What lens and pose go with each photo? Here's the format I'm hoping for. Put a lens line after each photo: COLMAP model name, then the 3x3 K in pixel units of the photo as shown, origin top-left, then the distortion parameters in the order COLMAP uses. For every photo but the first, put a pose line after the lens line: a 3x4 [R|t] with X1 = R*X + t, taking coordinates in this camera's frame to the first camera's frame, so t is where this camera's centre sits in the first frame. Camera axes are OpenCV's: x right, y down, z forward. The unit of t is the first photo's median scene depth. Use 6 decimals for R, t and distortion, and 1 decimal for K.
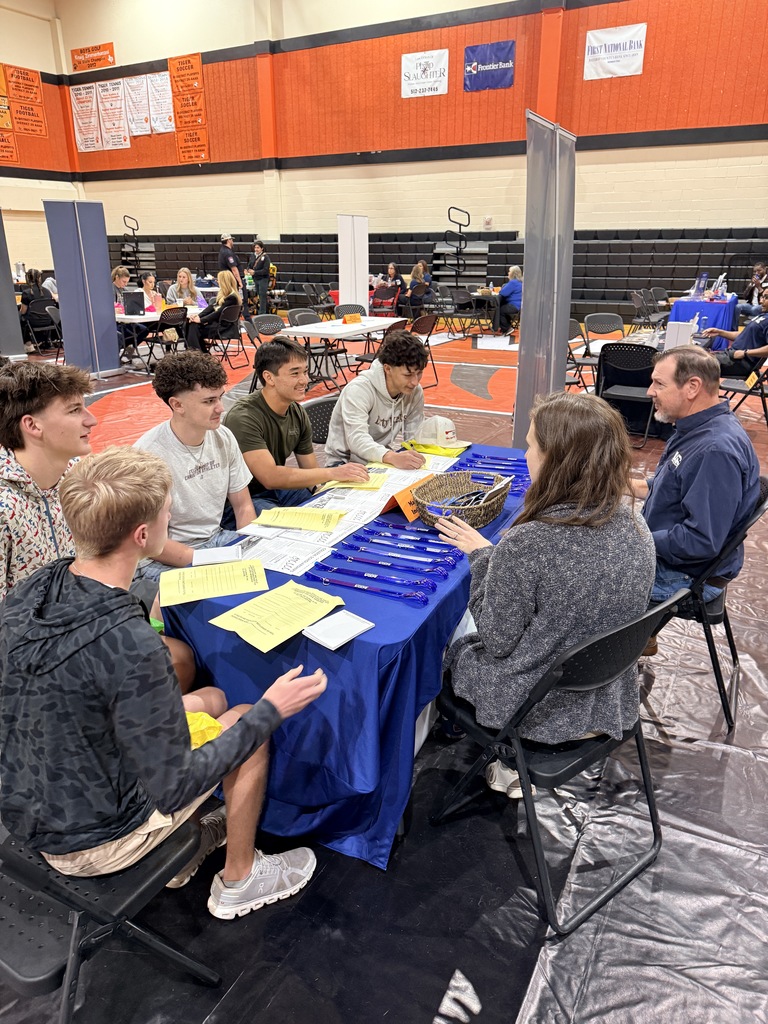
lens RADIAL K [[725.3, 0, 384.0], [0, 725.3, 512.0], [0, 0, 1]] dist [0.025787, -0.031093]
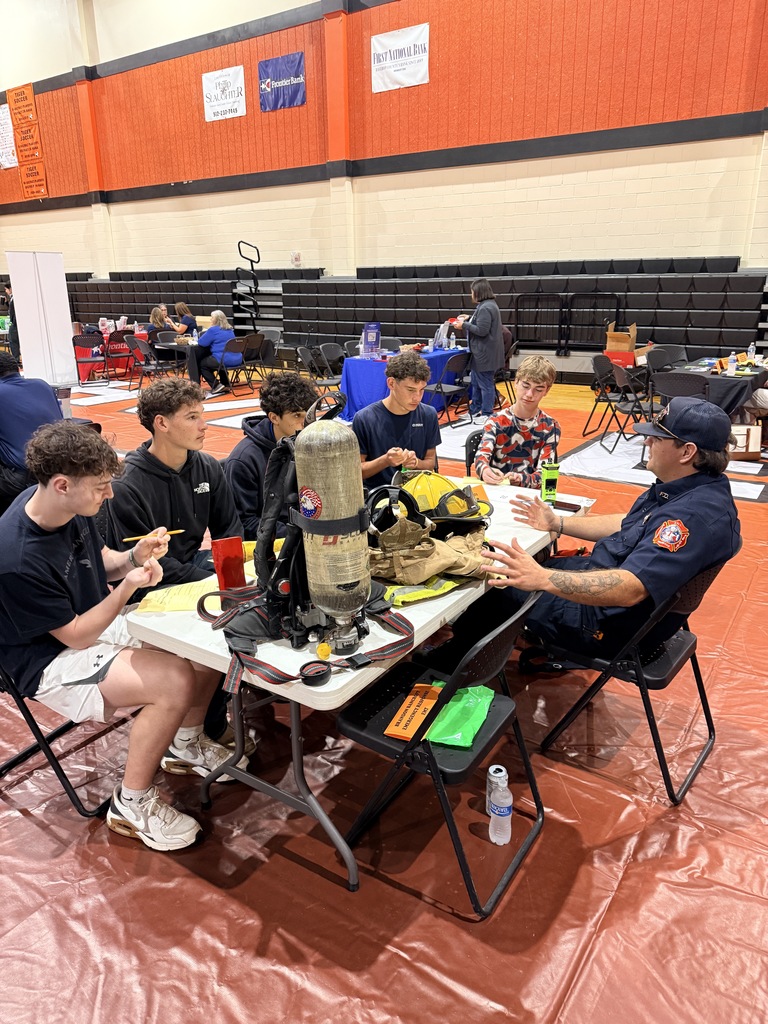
lens RADIAL K [[725.3, 0, 384.0], [0, 725.3, 512.0], [0, 0, 1]] dist [0.025787, -0.031093]
pose [[0.995523, 0.019961, -0.092387, 0.344103], [-0.023764, 0.998907, -0.040246, -0.062073], [0.091483, 0.042261, 0.994909, 0.157279]]
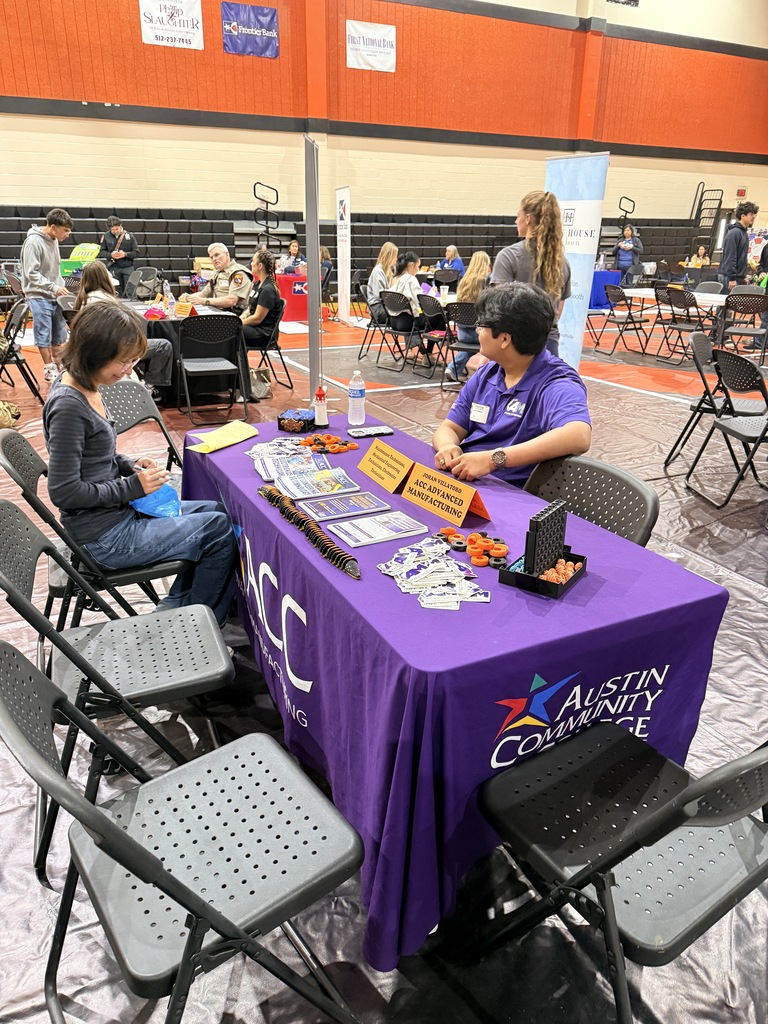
lens RADIAL K [[715.3, 0, 400.1], [0, 715.3, 532.4], [0, 0, 1]] dist [-0.001606, -0.004760]
pose [[0.572456, -0.312439, 0.758074, -0.617327], [0.267612, 0.945118, 0.187444, -0.118807], [-0.775034, 0.095567, 0.624651, 0.329495]]
